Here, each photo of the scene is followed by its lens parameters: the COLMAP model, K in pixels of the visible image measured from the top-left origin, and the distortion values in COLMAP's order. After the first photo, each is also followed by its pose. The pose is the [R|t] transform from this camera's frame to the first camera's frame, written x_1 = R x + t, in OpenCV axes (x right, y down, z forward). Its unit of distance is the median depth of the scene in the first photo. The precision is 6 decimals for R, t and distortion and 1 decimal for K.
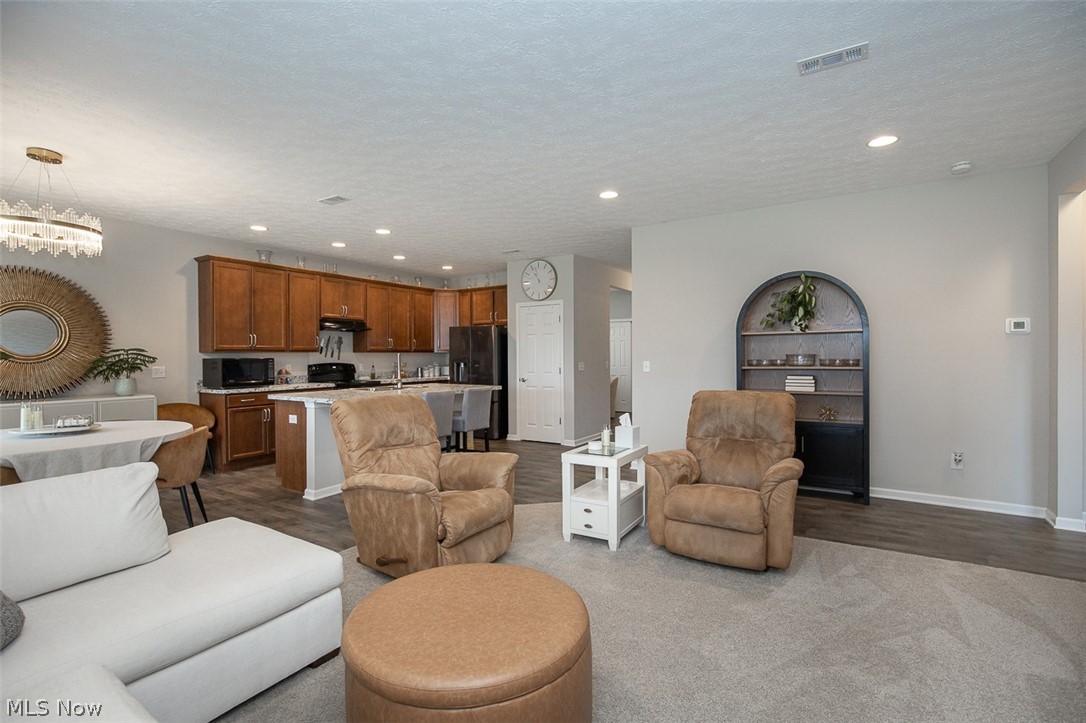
lens RADIAL K [[497.3, 0, 535.9], [0, 497.3, 362.0], [0, 0, 1]] dist [-0.008102, 0.001706]
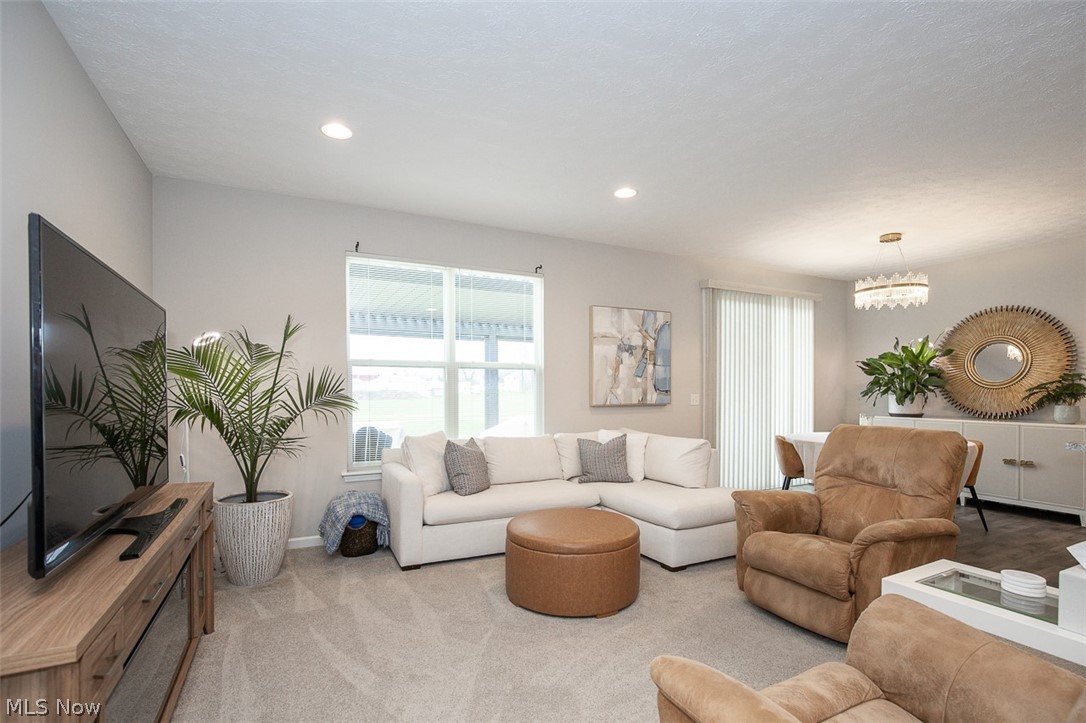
lens RADIAL K [[497.3, 0, 547.3], [0, 497.3, 392.0], [0, 0, 1]] dist [-0.008102, 0.001706]
pose [[-0.504647, 0.011697, -0.863247, 0.437825], [-0.006576, 0.999827, 0.017392, -0.002396], [0.863301, 0.014453, -0.504483, 0.542986]]
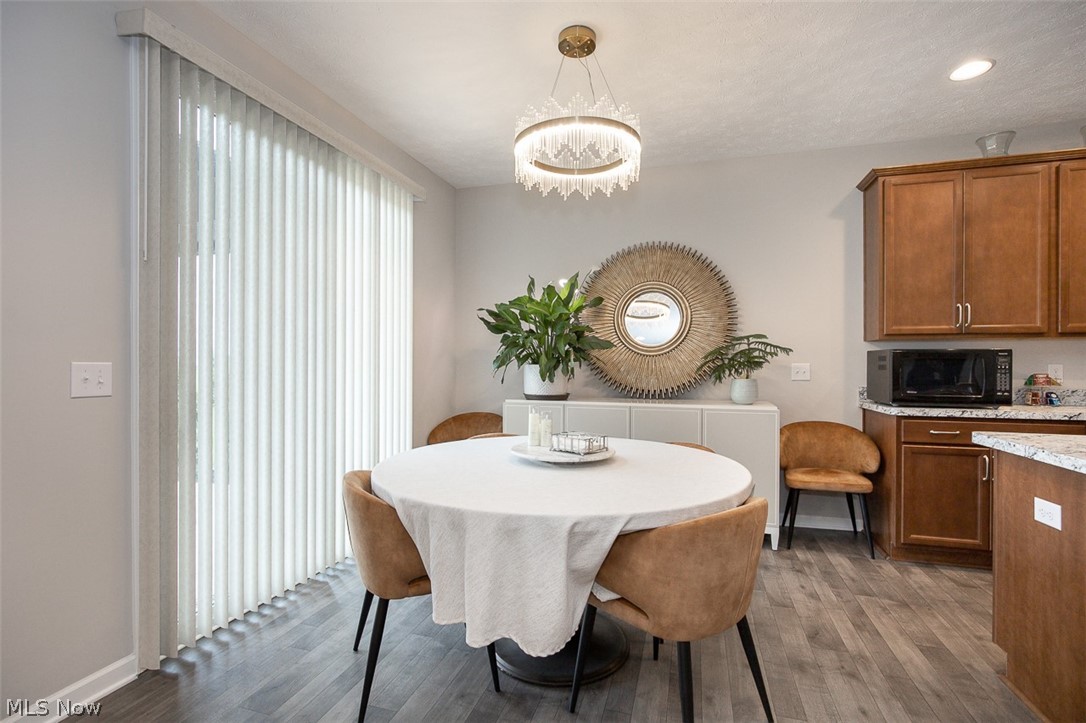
lens RADIAL K [[497.3, 0, 547.9], [0, 497.3, 364.4], [0, 0, 1]] dist [-0.008102, 0.001706]
pose [[0.284660, 0.009300, -0.958583, -0.219180], [-0.017479, 0.999837, 0.004510, 0.013247], [0.958469, 0.015471, 0.284776, 0.479031]]
